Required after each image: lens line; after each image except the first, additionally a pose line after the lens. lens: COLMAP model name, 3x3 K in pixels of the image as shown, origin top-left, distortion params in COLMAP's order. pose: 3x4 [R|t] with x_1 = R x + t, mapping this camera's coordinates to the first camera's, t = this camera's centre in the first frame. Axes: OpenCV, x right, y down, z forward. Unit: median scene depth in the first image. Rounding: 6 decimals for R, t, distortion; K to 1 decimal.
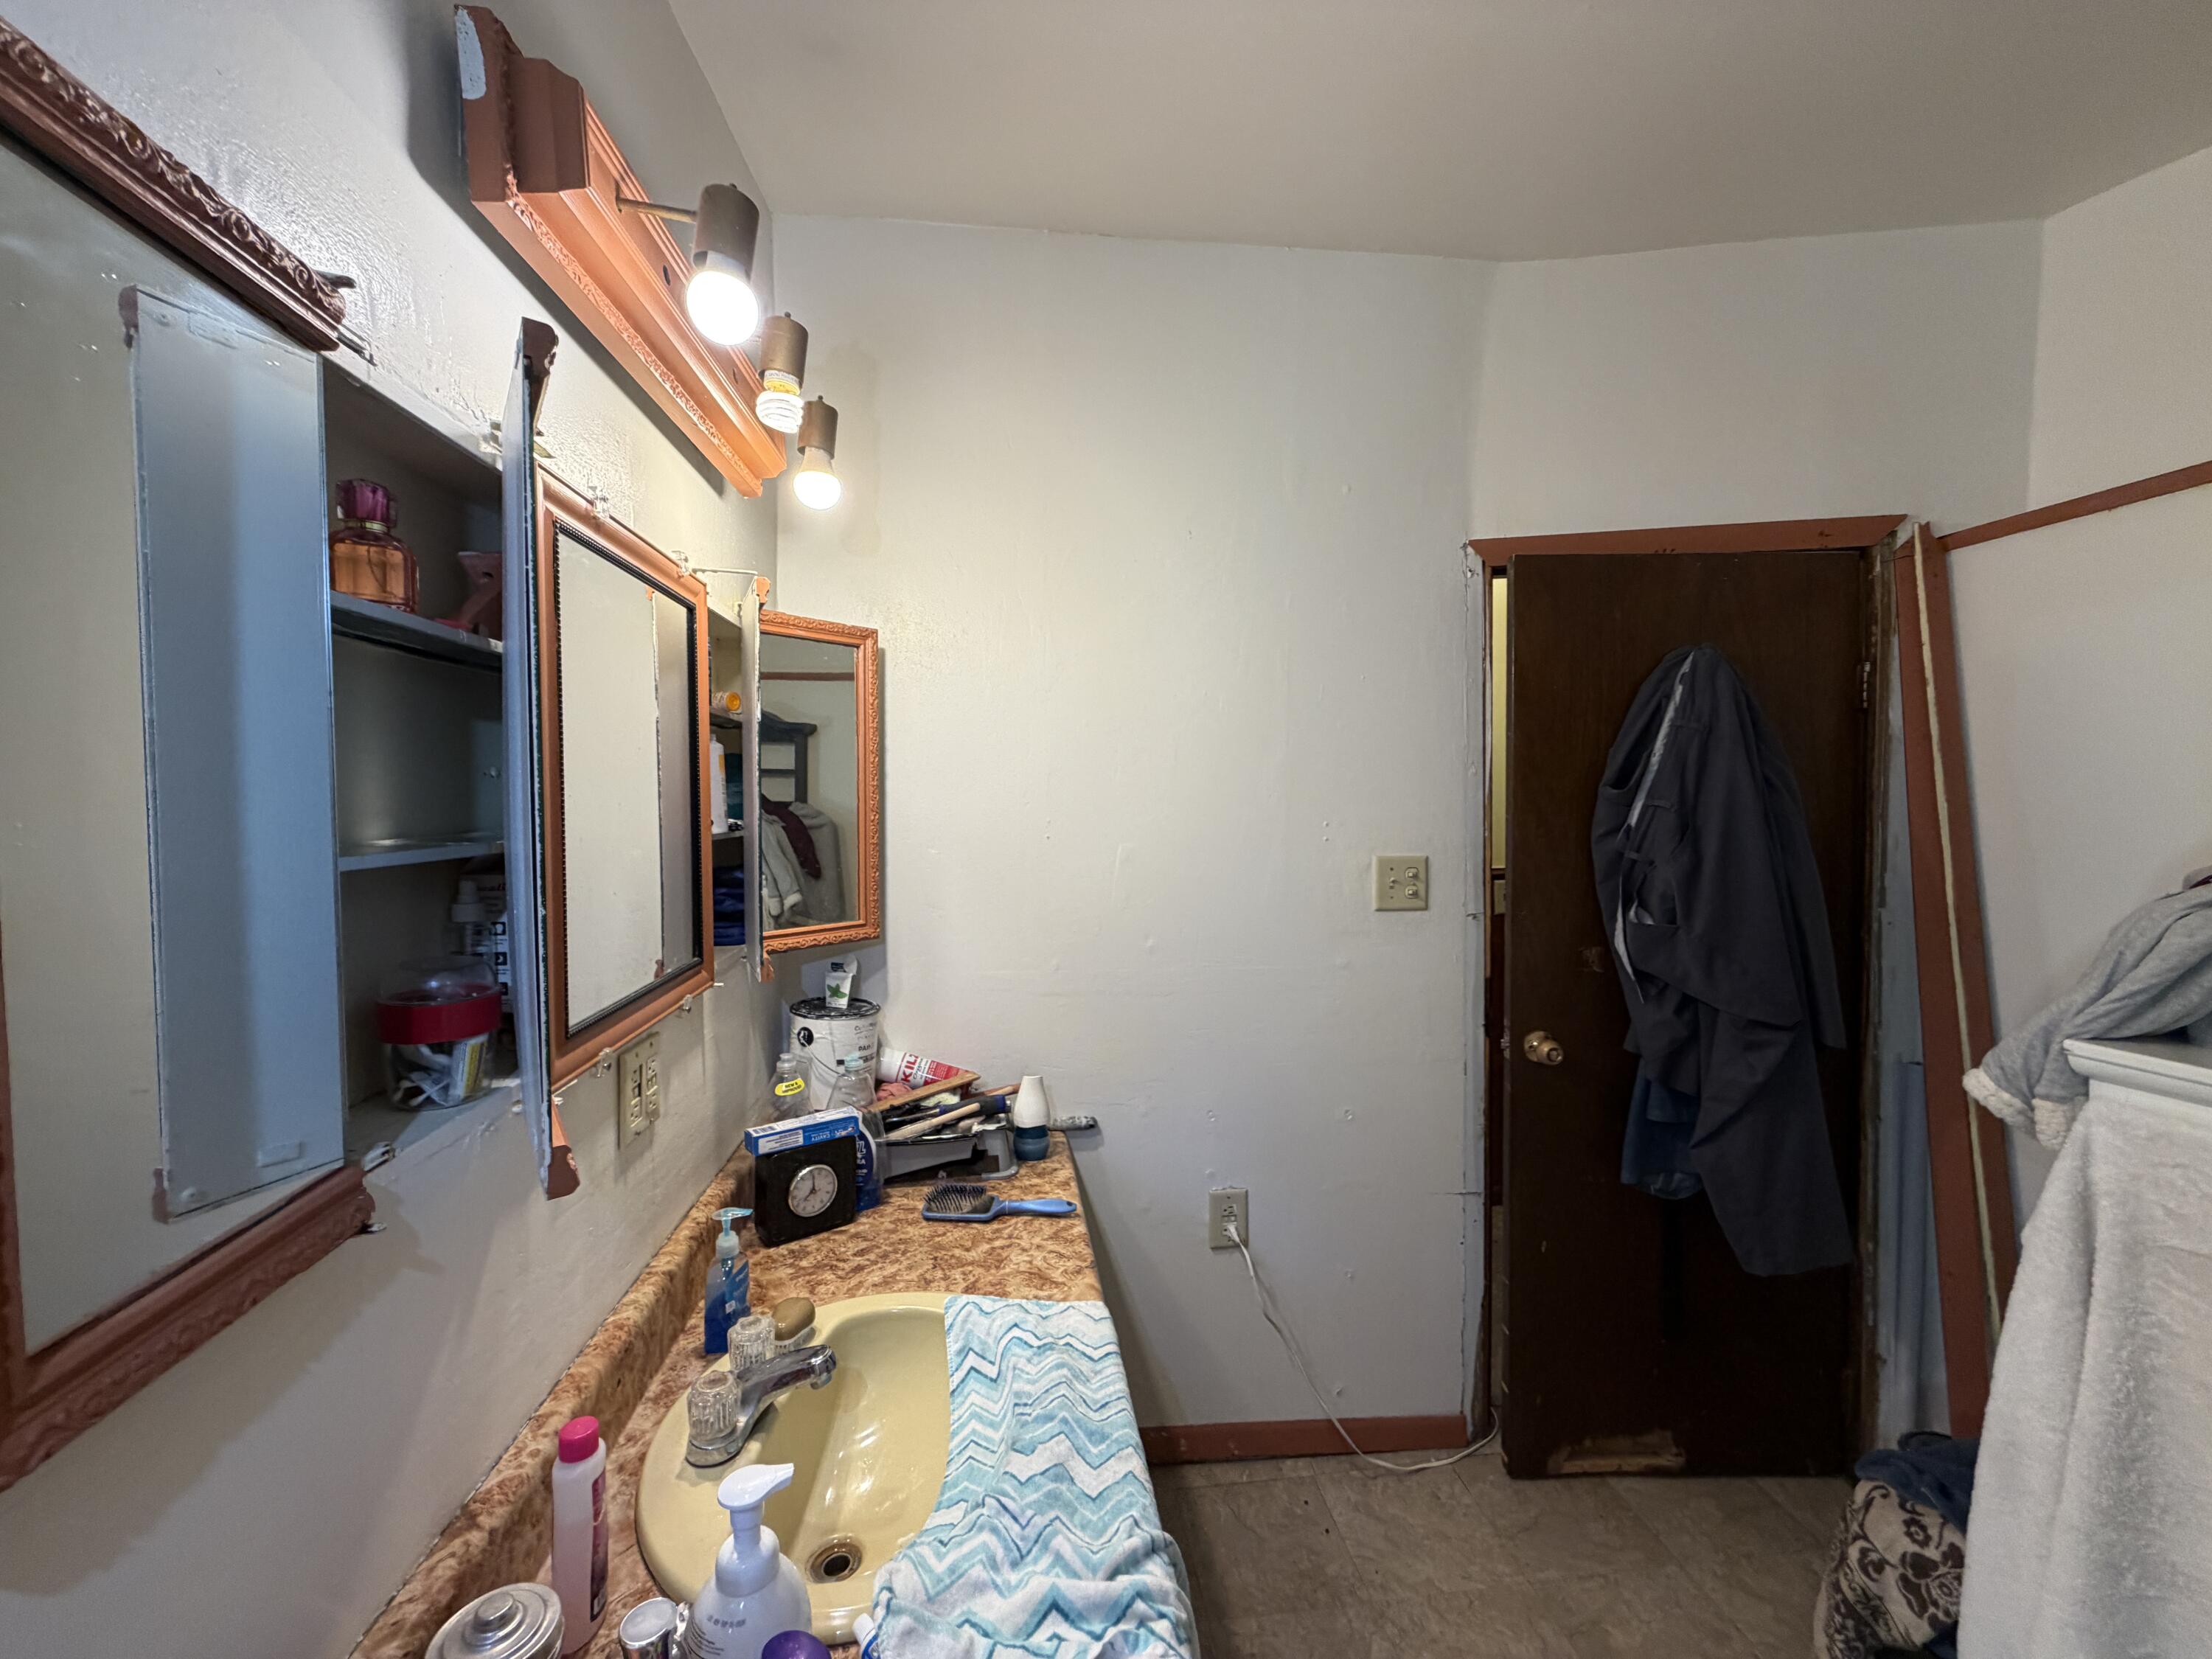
lens RADIAL K [[879.0, 0, 1100.5], [0, 879.0, 831.0], [0, 0, 1]] dist [0.001113, -0.000667]
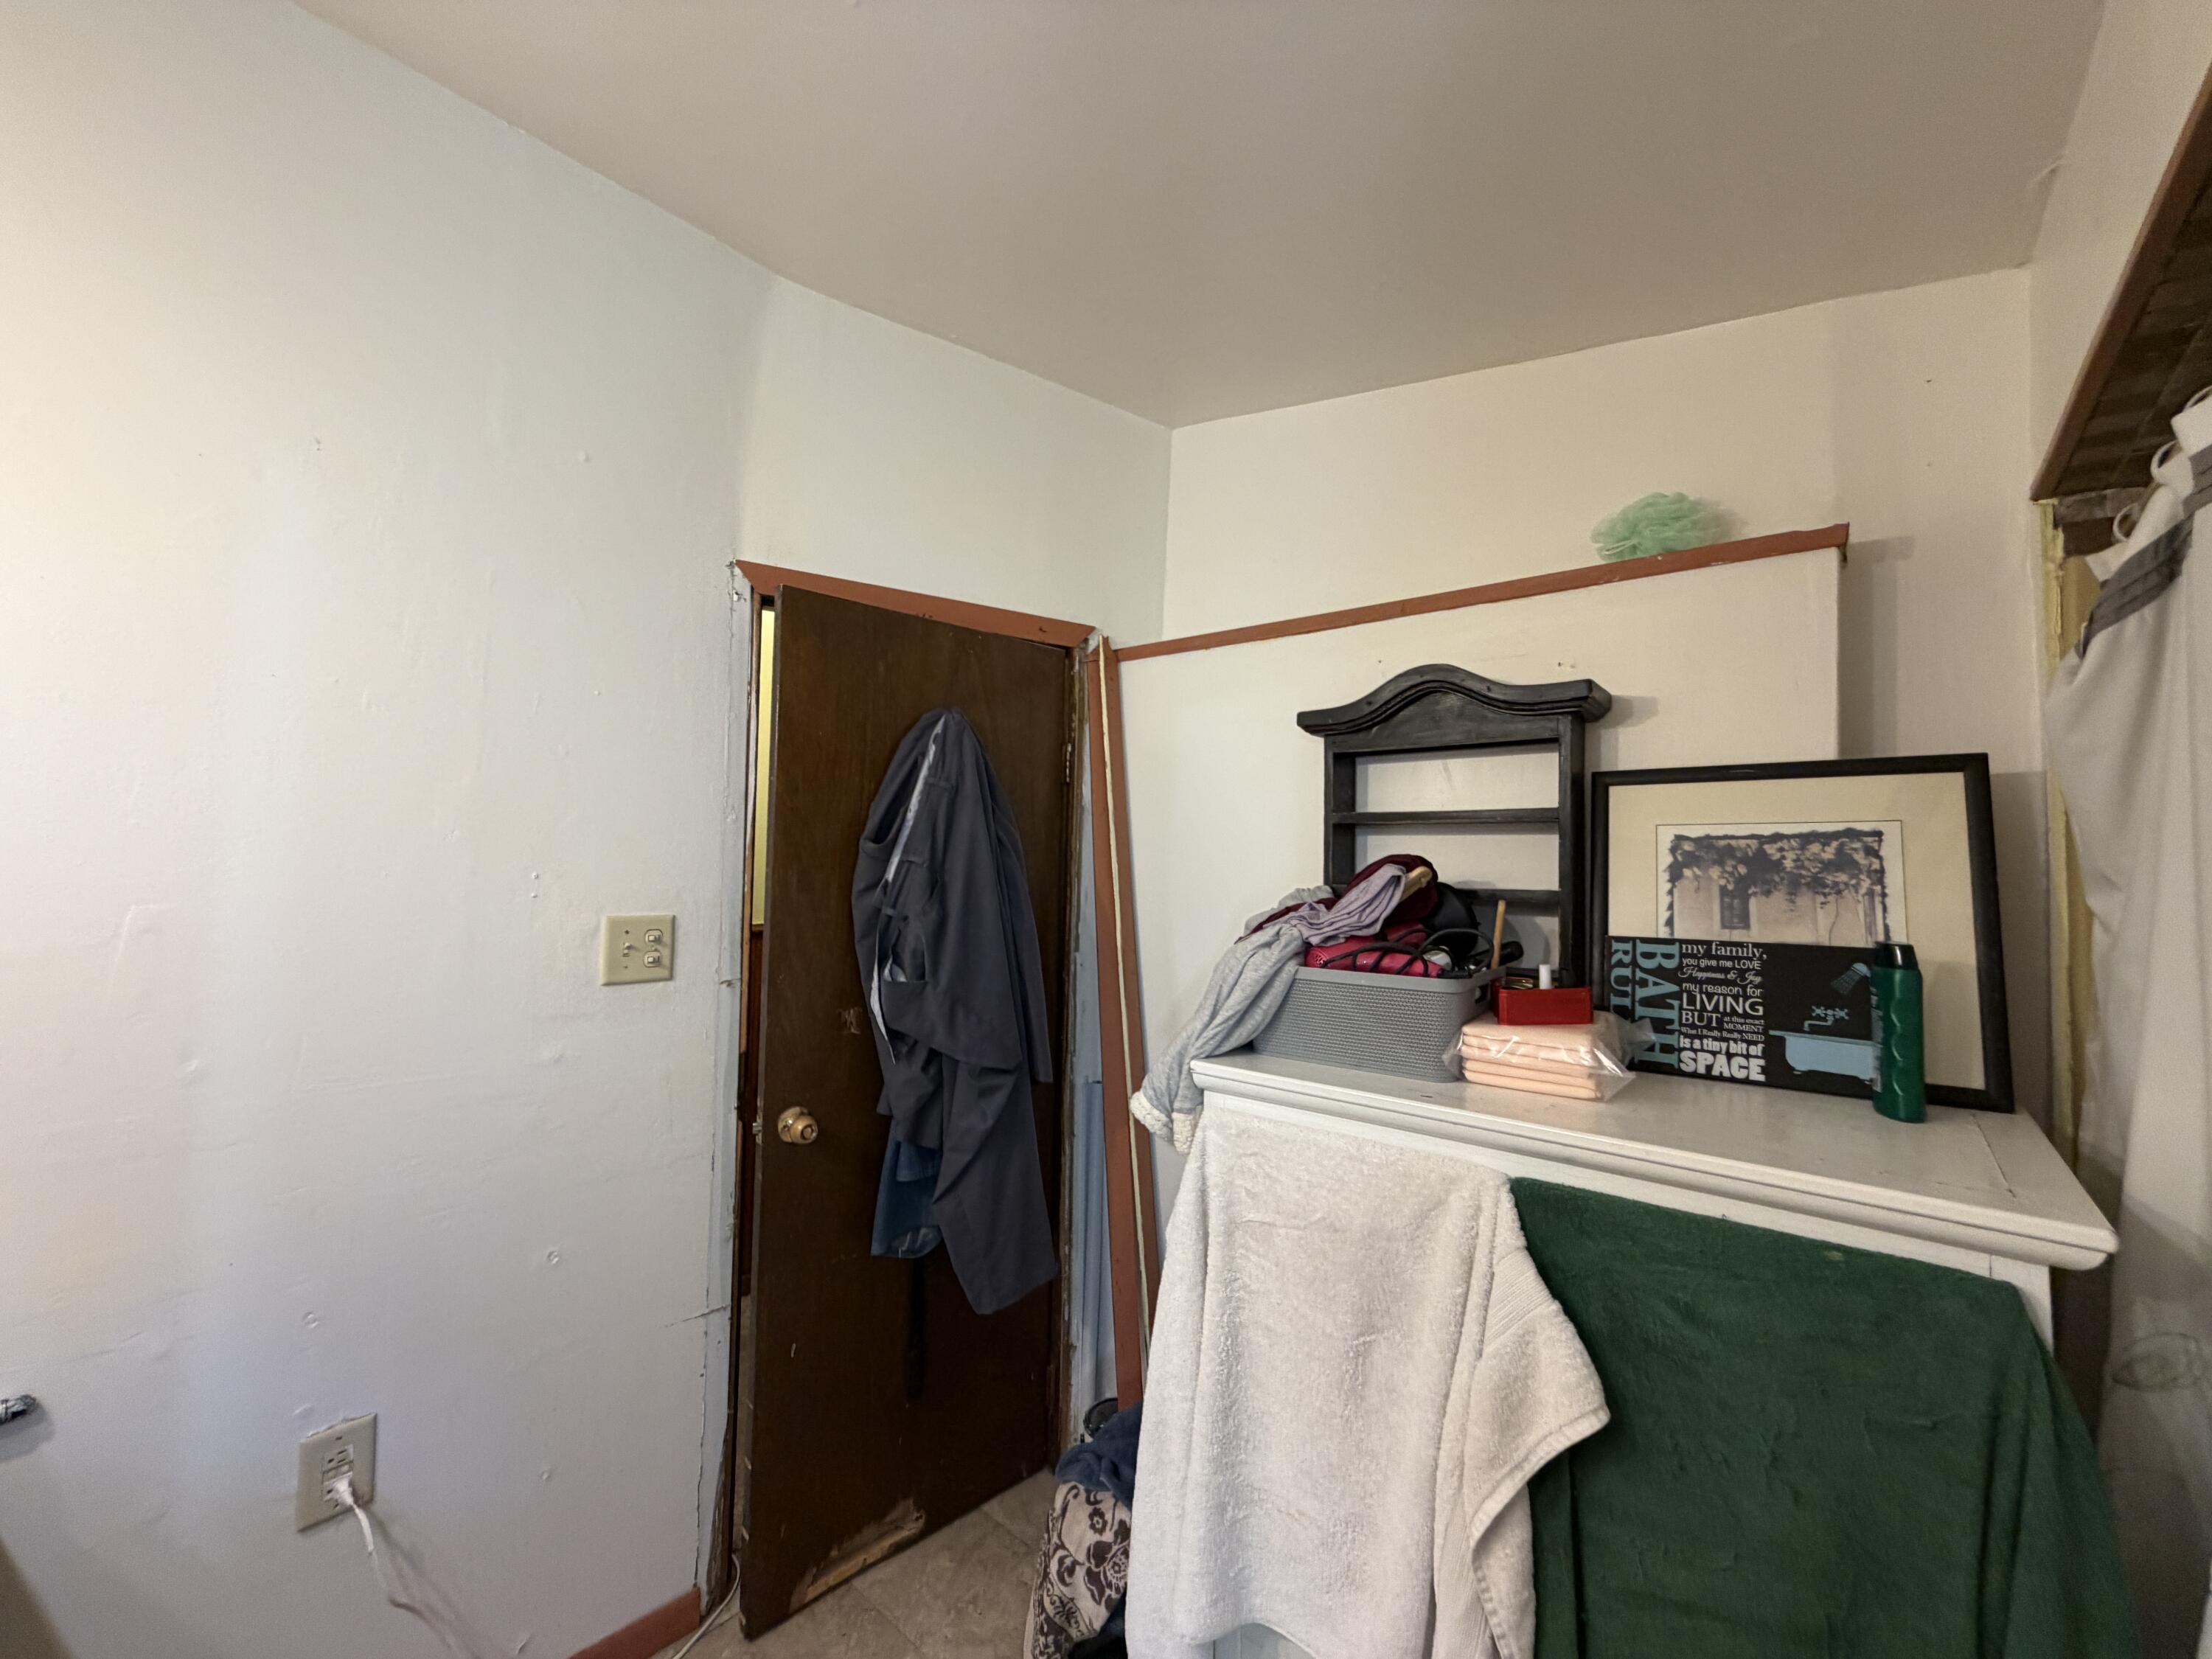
lens RADIAL K [[879.0, 0, 1102.9], [0, 879.0, 830.7], [0, 0, 1]] dist [0.001113, -0.000667]
pose [[0.724373, 0.046332, 0.687850, 0.097547], [-0.006630, 0.998161, -0.060251, -0.004680], [-0.689377, 0.039083, 0.723348, 0.119554]]
